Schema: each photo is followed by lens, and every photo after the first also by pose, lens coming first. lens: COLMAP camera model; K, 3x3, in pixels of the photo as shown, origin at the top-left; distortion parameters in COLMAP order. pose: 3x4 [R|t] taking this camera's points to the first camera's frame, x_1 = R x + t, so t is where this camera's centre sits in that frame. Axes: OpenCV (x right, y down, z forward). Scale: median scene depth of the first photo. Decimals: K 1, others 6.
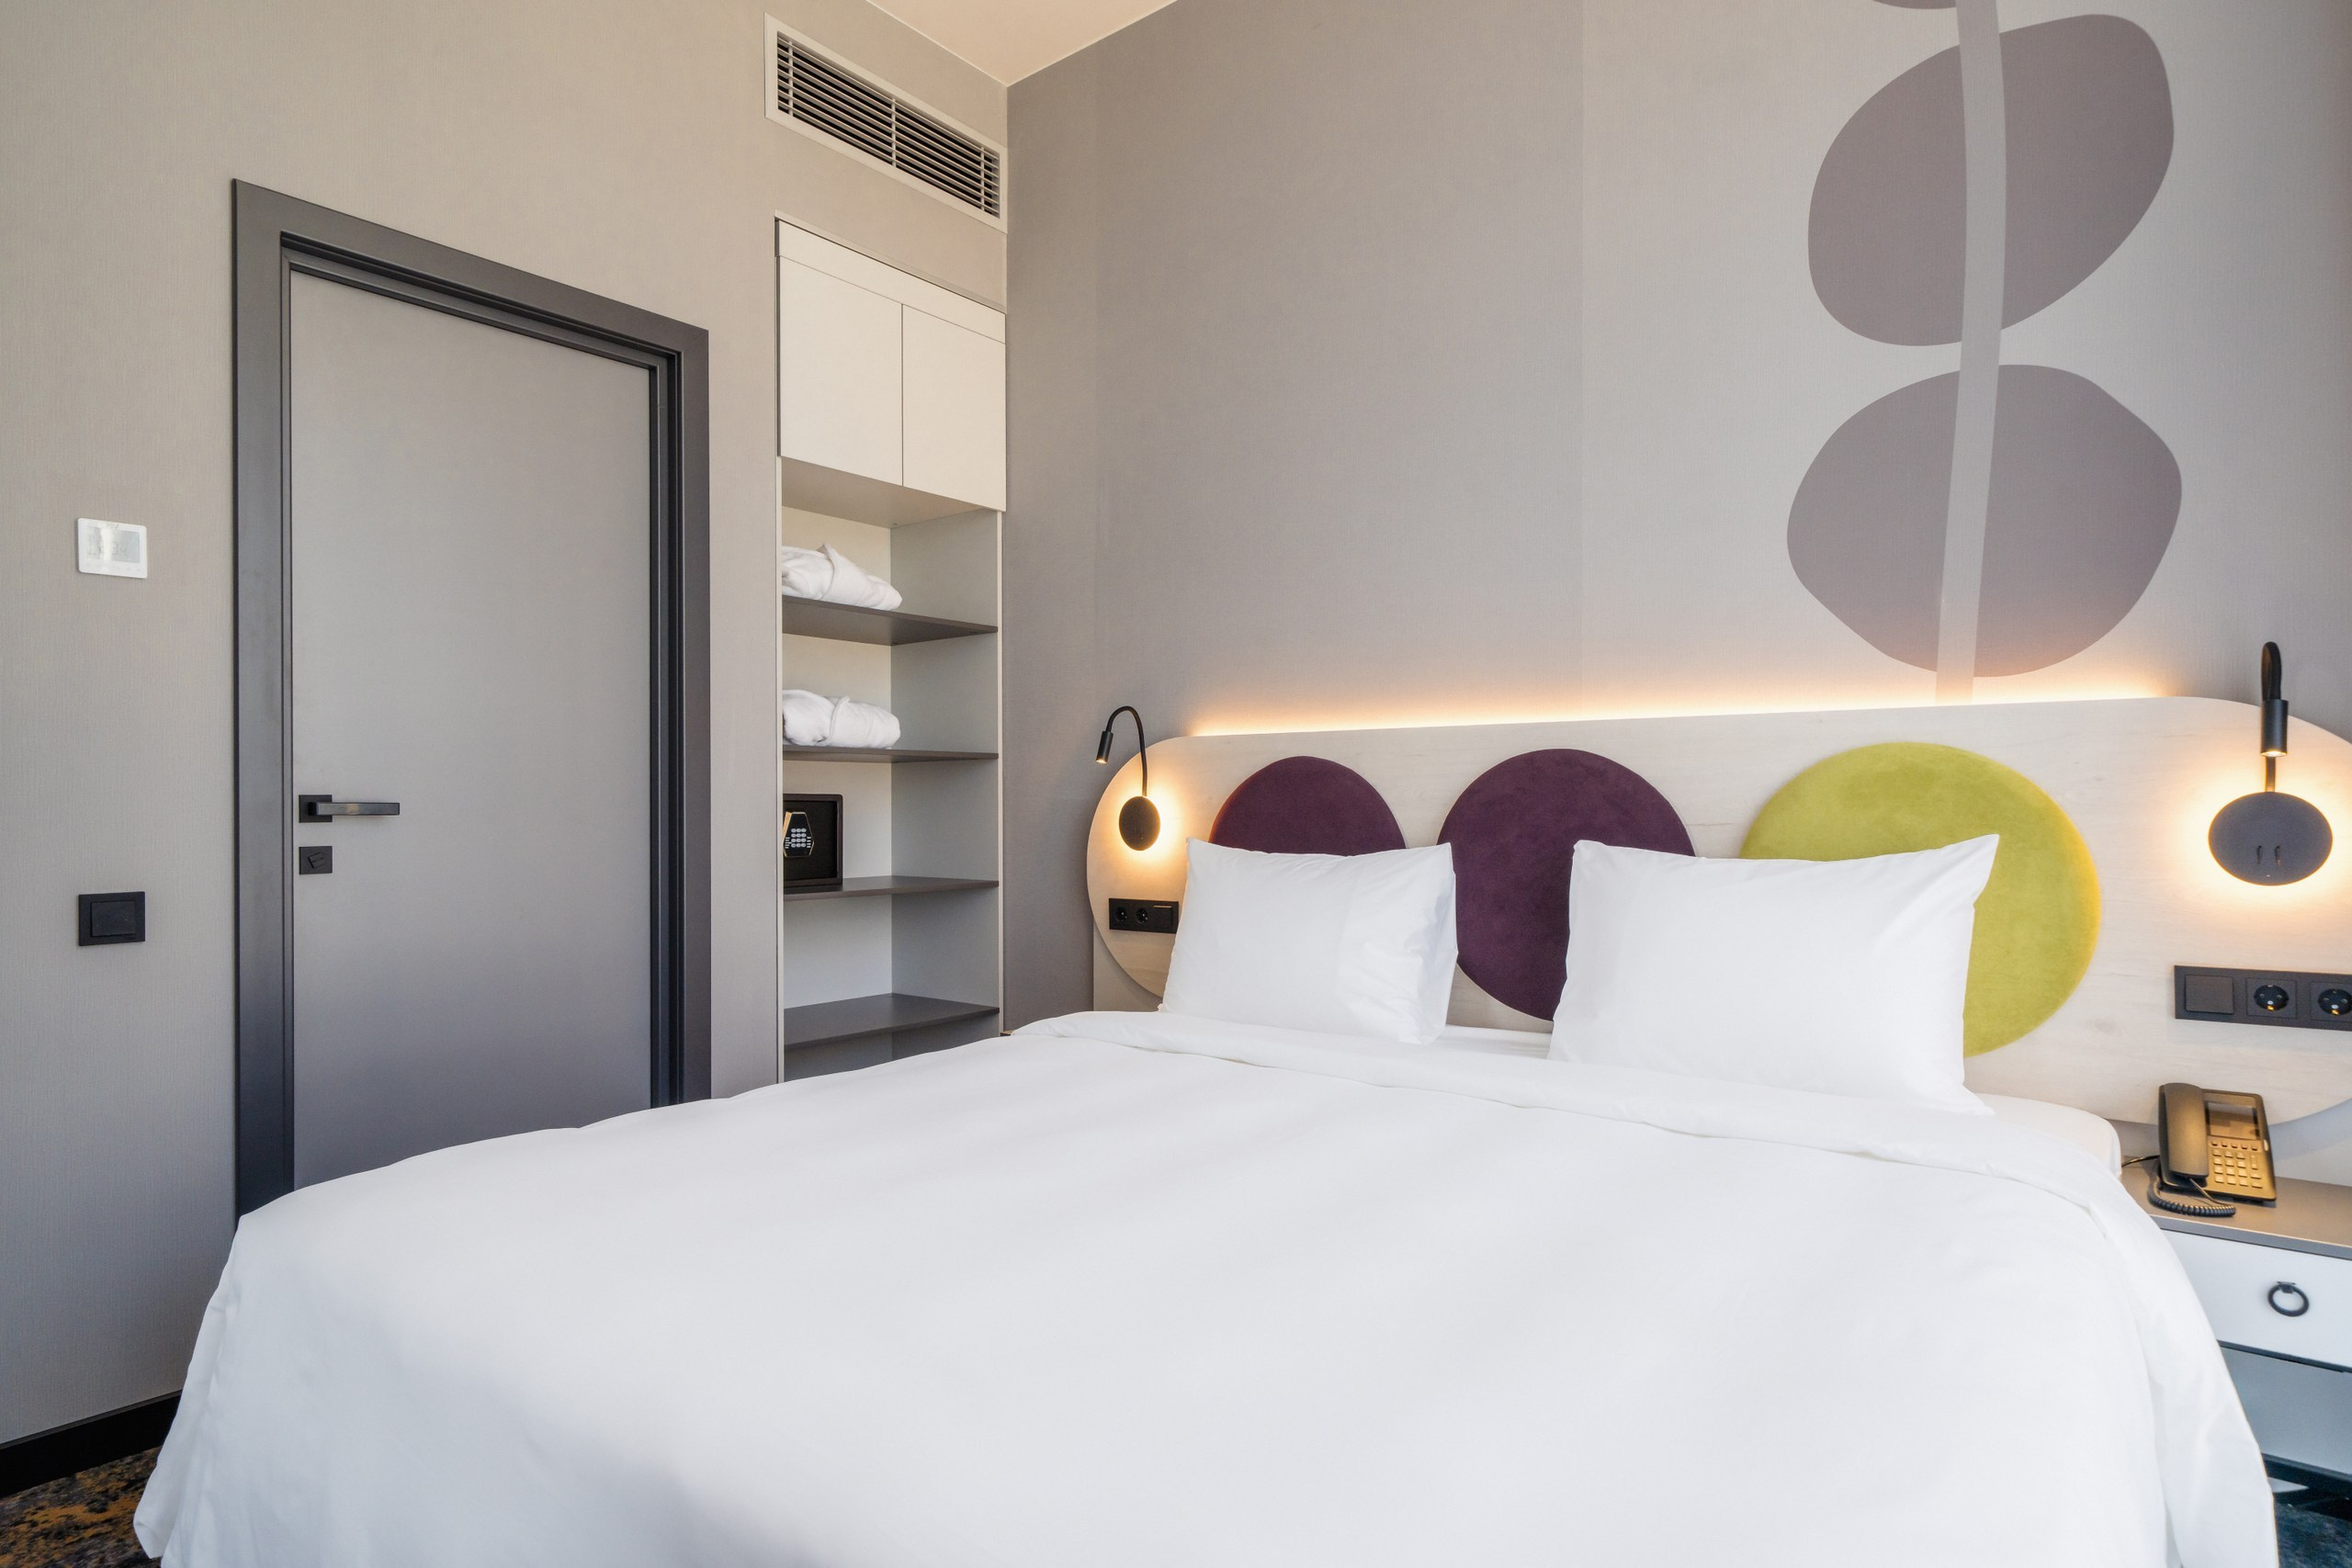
lens RADIAL K [[1280.5, 0, 1176.0], [0, 1280.5, 784.0], [0, 0, 1]] dist [0.004829, 0.000325]
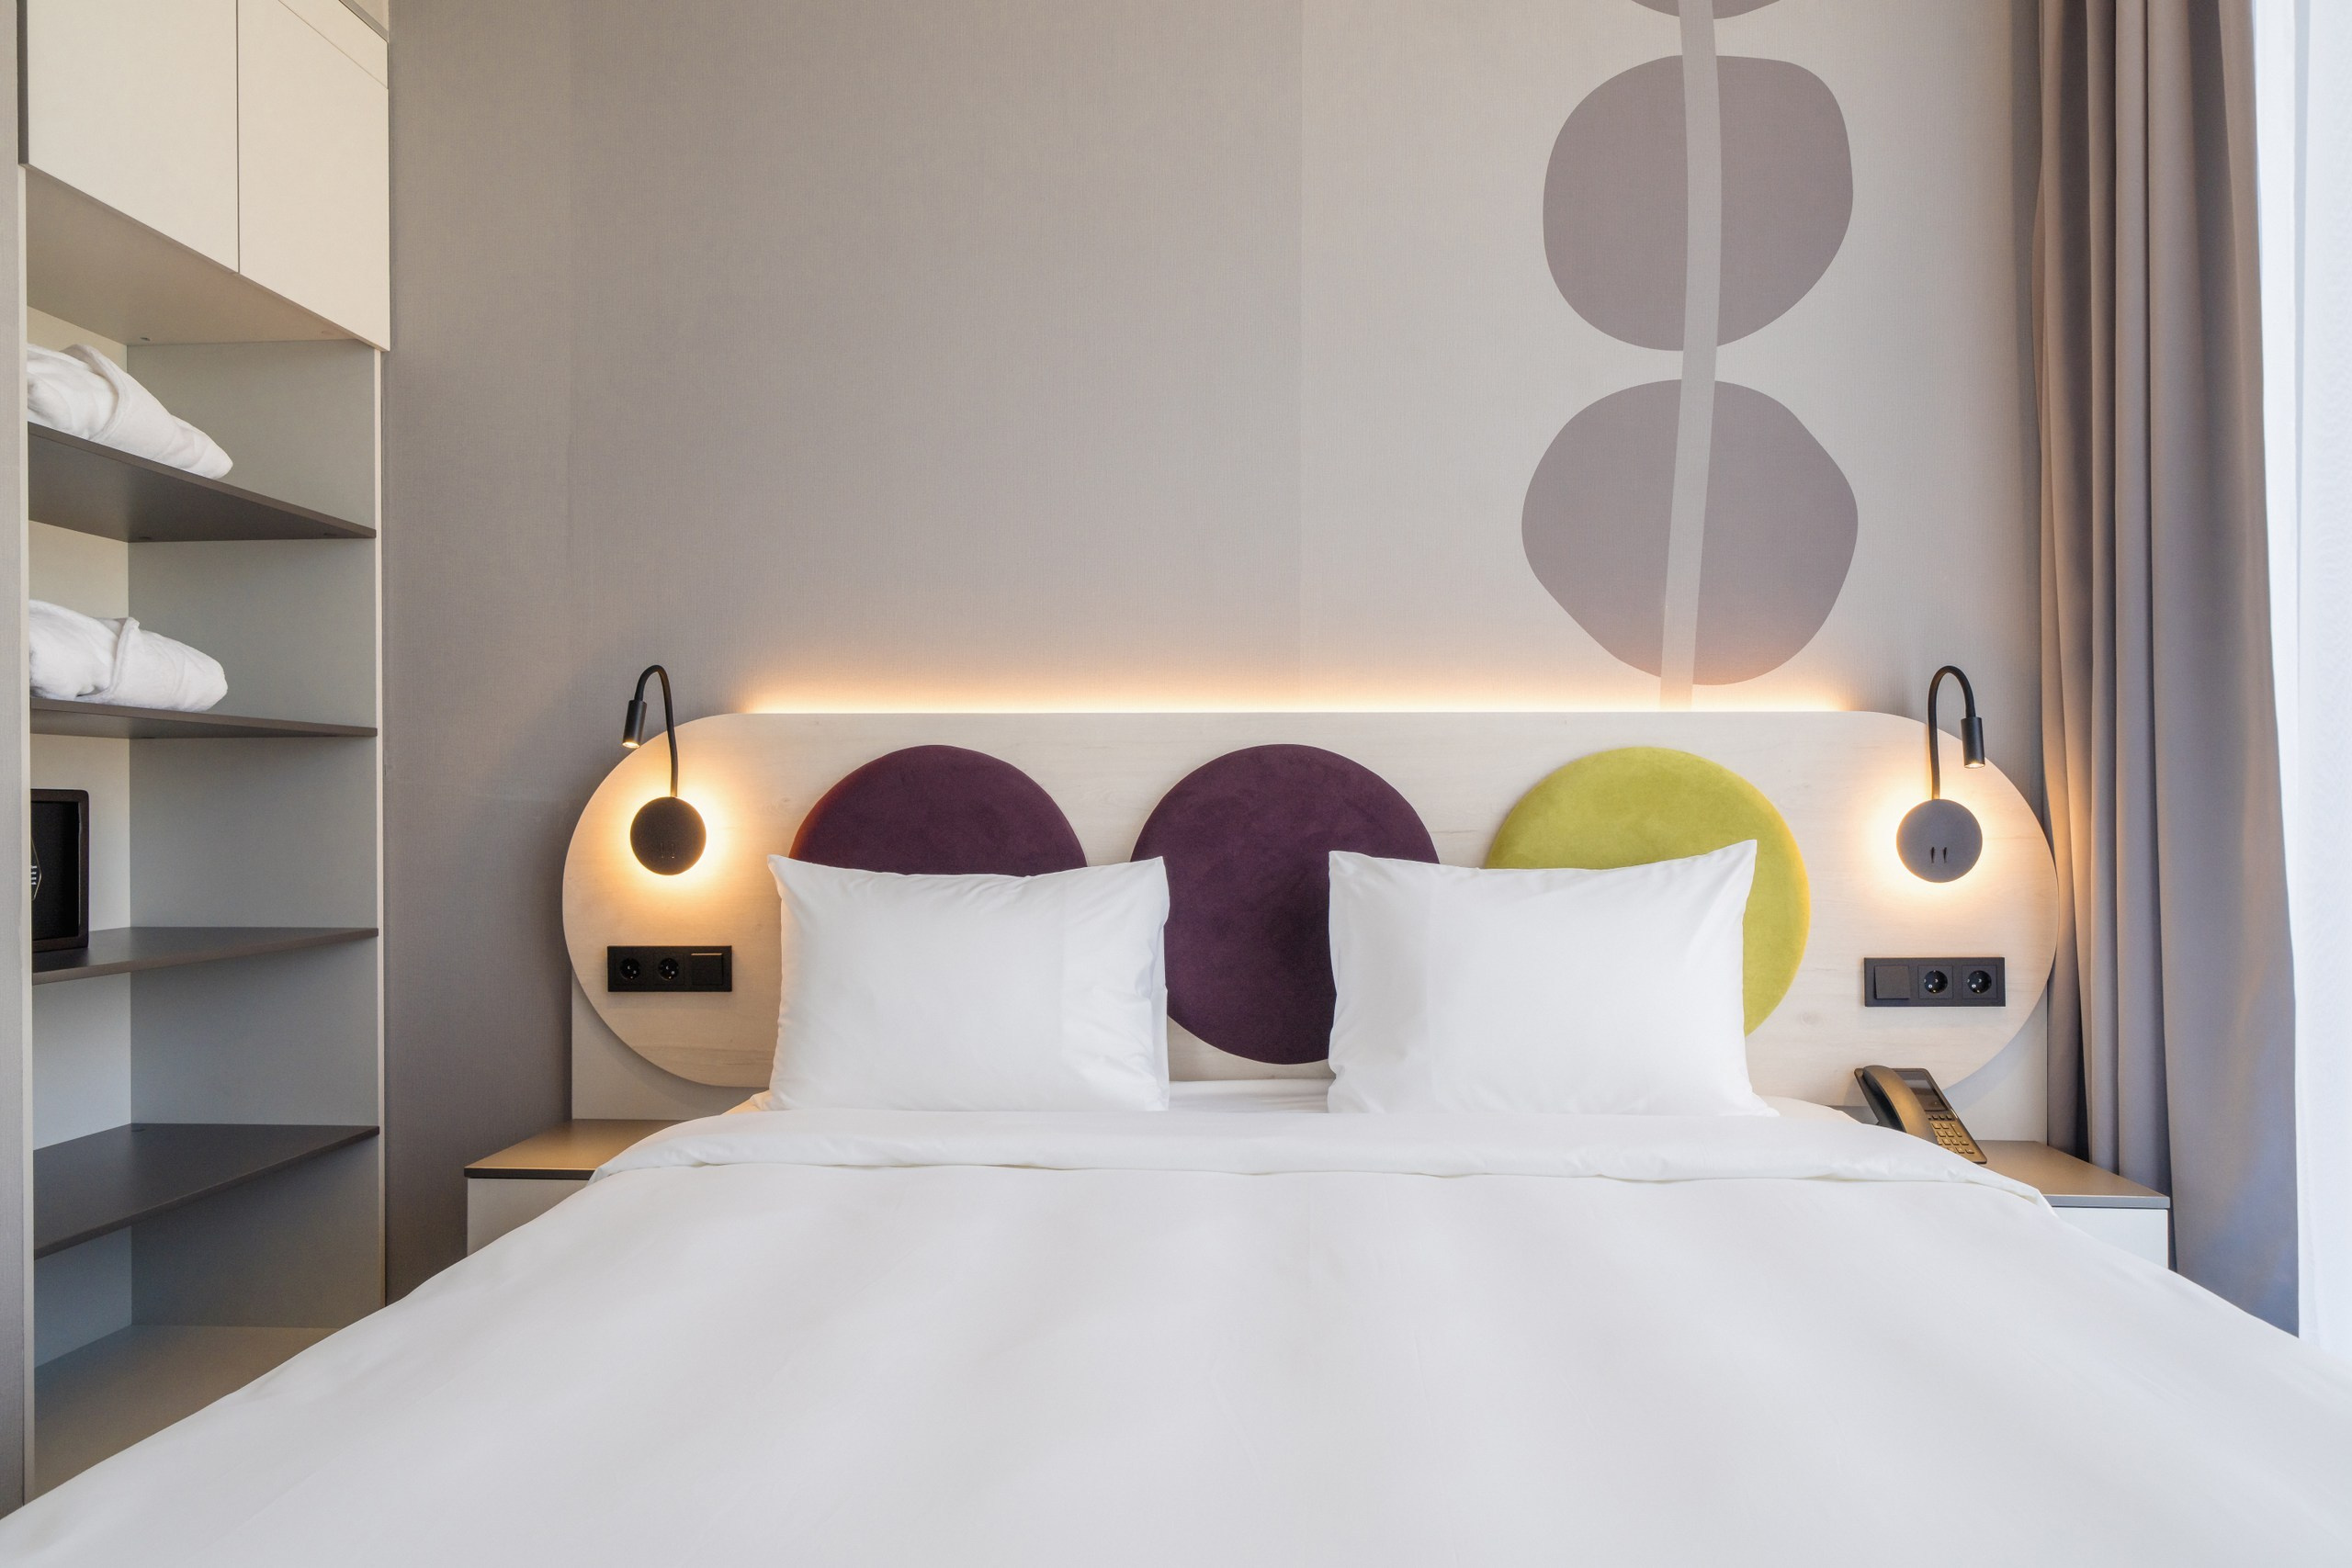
lens RADIAL K [[1414.7, 0, 1186.6], [0, 1414.7, 797.0], [0, 0, 1]] dist [0.003045, 0.000692]
pose [[0.819422, 0.005799, 0.573162, -0.290773], [-0.010628, 0.999931, 0.005077, 0.003577], [-0.573092, -0.010252, 0.819427, 0.261639]]
